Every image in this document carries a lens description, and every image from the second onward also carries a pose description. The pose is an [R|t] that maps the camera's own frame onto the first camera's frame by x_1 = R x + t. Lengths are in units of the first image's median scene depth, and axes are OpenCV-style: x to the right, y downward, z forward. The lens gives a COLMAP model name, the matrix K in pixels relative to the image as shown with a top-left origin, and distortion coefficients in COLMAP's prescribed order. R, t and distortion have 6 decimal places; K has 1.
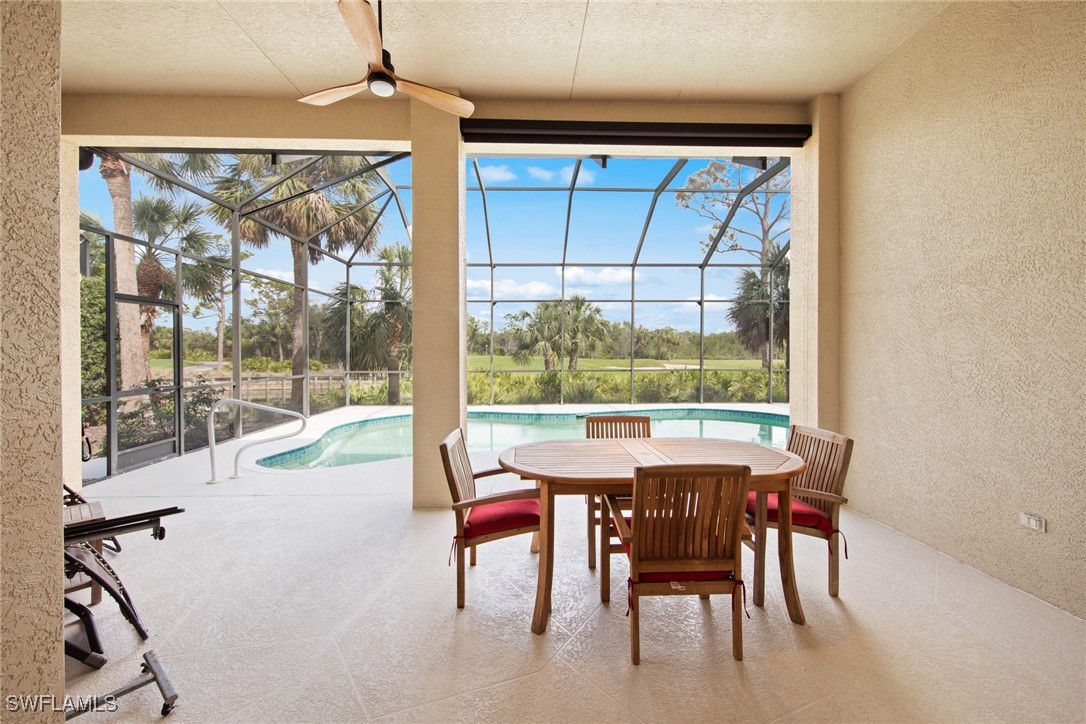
lens RADIAL K [[422.8, 0, 549.6], [0, 422.8, 353.5], [0, 0, 1]] dist [-0.000665, -0.000111]
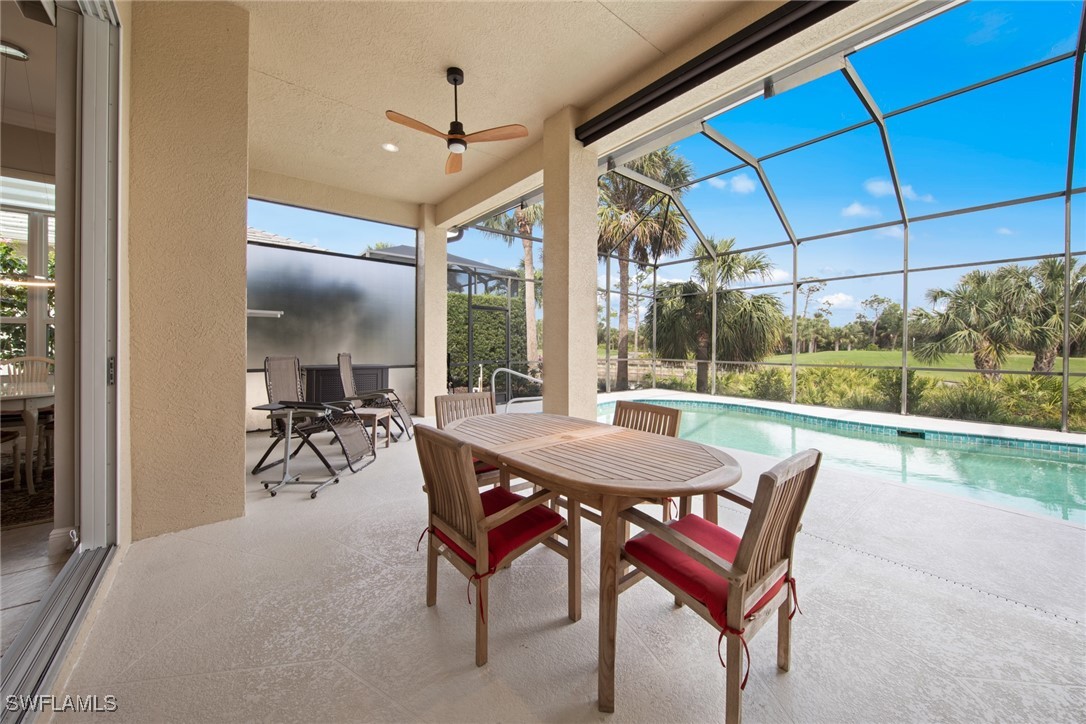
lens RADIAL K [[400.2, 0, 542.6], [0, 400.2, 341.3], [0, 0, 1]] dist [0.000846, 0.000035]
pose [[0.601335, -0.000272, -0.798997, 0.176141], [-0.011728, 0.999889, -0.009167, 0.007733], [0.798911, 0.014883, 0.601266, 0.086673]]
